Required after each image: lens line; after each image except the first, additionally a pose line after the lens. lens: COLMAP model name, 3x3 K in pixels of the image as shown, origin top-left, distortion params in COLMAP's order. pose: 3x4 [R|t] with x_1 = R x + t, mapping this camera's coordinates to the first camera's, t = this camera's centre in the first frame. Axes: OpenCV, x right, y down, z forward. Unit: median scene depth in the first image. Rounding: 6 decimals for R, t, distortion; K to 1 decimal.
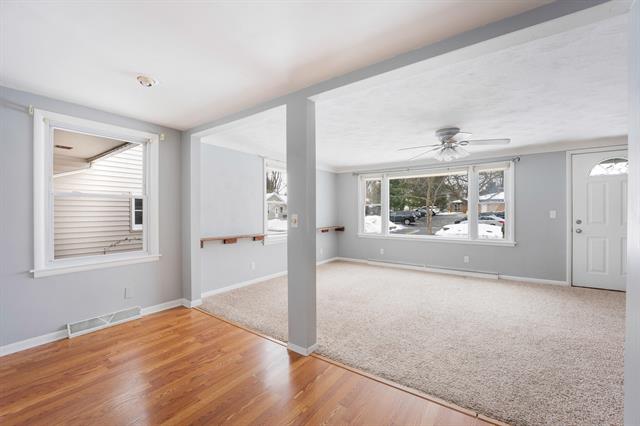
lens RADIAL K [[260.5, 0, 319.3], [0, 260.5, 212.9], [0, 0, 1]] dist [-0.000403, -0.000309]
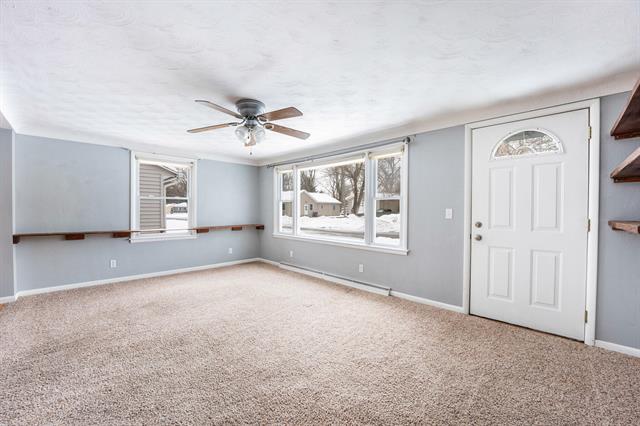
lens RADIAL K [[260.5, 0, 319.8], [0, 260.5, 212.8], [0, 0, 1]] dist [-0.000403, -0.000309]
pose [[0.981413, 0.011534, -0.191562, 0.642121], [-0.009971, 0.999909, 0.009123, 0.000486], [0.191650, -0.007043, 0.981438, 0.203130]]
